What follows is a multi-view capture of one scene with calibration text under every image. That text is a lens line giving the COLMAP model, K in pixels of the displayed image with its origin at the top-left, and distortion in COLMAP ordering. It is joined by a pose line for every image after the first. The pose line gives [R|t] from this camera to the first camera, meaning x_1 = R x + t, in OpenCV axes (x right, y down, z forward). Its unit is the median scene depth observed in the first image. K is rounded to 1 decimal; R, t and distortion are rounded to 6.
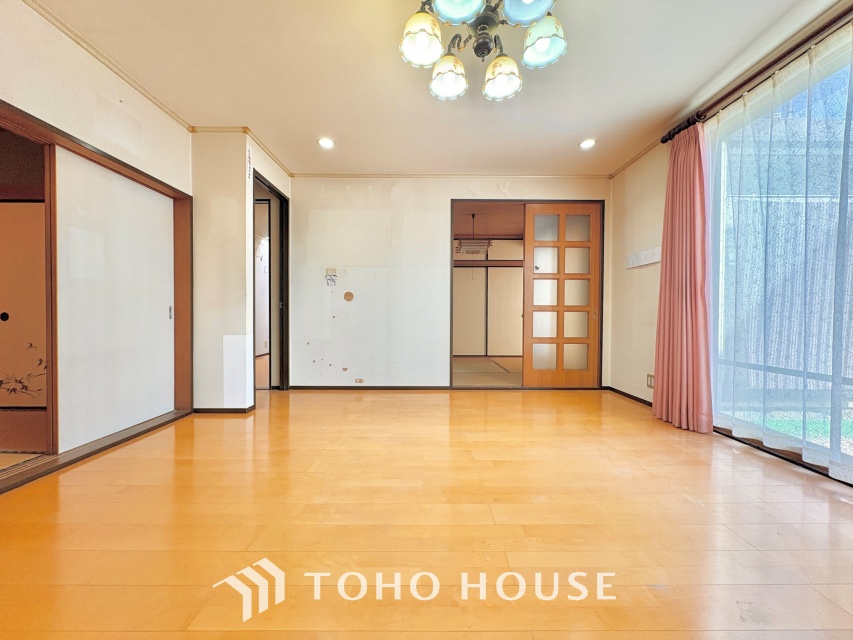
lens RADIAL K [[338.9, 0, 426.5], [0, 338.9, 320.0], [0, 0, 1]] dist [-0.000696, 0.000276]
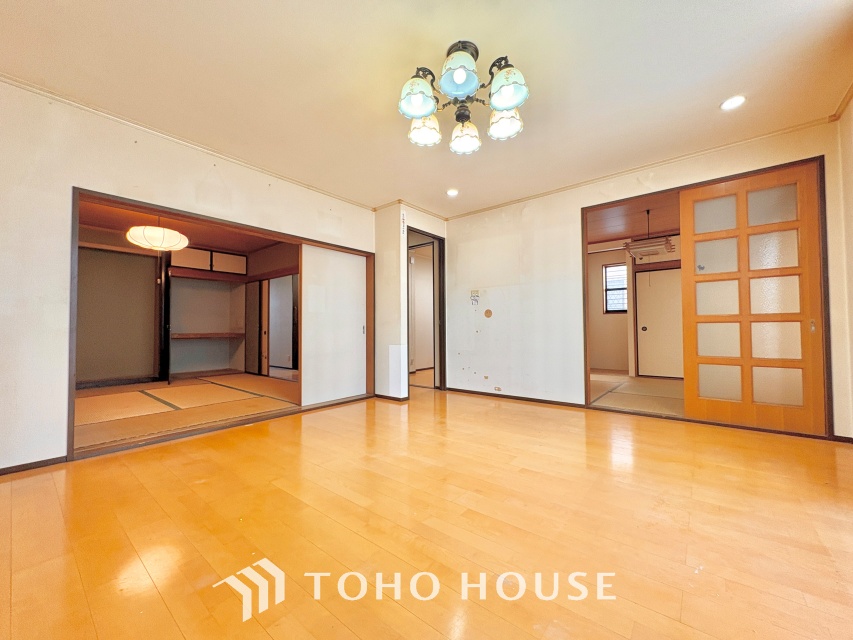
lens RADIAL K [[338.9, 0, 426.5], [0, 338.9, 320.0], [0, 0, 1]] dist [-0.000696, 0.000276]
pose [[0.771628, -0.027048, -0.635499, 0.337176], [0.002674, 0.999225, -0.039282, -0.003515], [0.636069, 0.028612, 0.771102, -0.010390]]
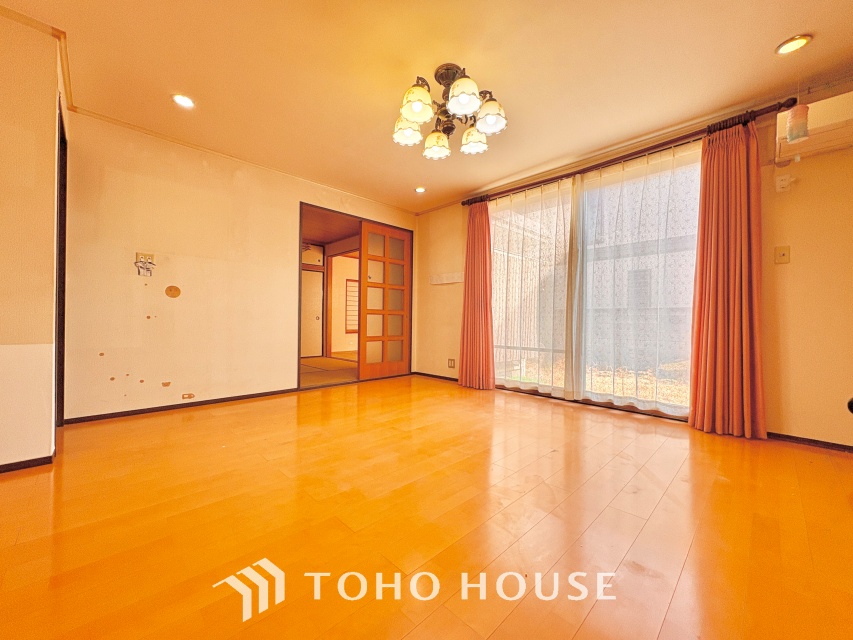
lens RADIAL K [[338.9, 0, 426.5], [0, 338.9, 320.0], [0, 0, 1]] dist [-0.000696, 0.000276]
pose [[0.717812, 0.004554, 0.696223, -0.359223], [0.001000, 0.999971, -0.007572, 0.003501], [-0.696237, 0.006131, 0.717786, 0.018723]]
